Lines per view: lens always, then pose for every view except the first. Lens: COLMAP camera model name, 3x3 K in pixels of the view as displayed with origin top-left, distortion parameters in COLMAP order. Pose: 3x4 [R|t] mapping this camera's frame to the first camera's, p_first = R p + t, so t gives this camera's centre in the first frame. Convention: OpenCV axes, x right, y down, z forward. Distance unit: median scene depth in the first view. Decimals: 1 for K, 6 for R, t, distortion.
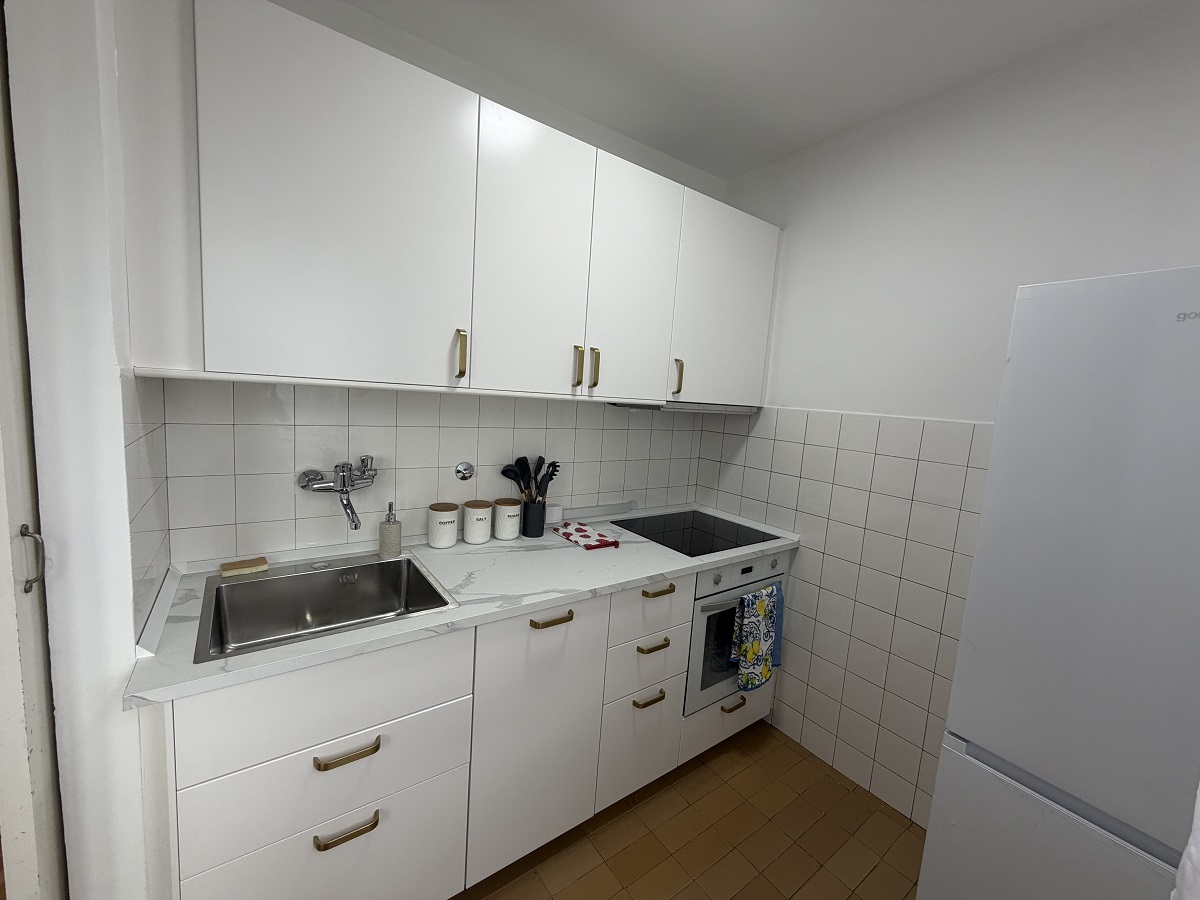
lens RADIAL K [[479.3, 0, 600.0], [0, 479.3, 450.0], [0, 0, 1]] dist [-0.000520, 0.000027]
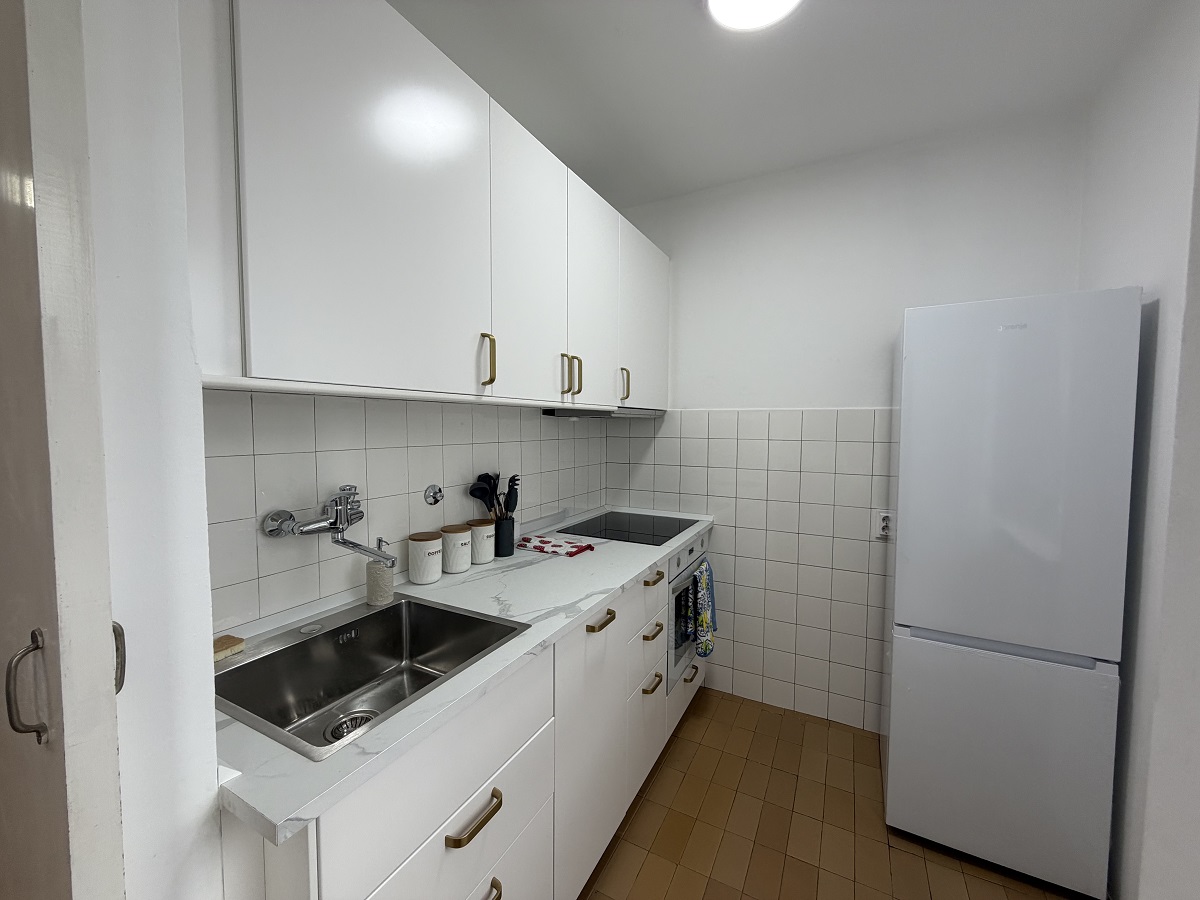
lens RADIAL K [[479.3, 0, 600.0], [0, 479.3, 450.0], [0, 0, 1]] dist [-0.000520, 0.000027]
pose [[0.896647, -0.088955, 0.433717, -0.371445], [0.109196, 0.993778, -0.021923, 0.014044], [-0.429068, 0.067017, 0.900782, 0.052683]]
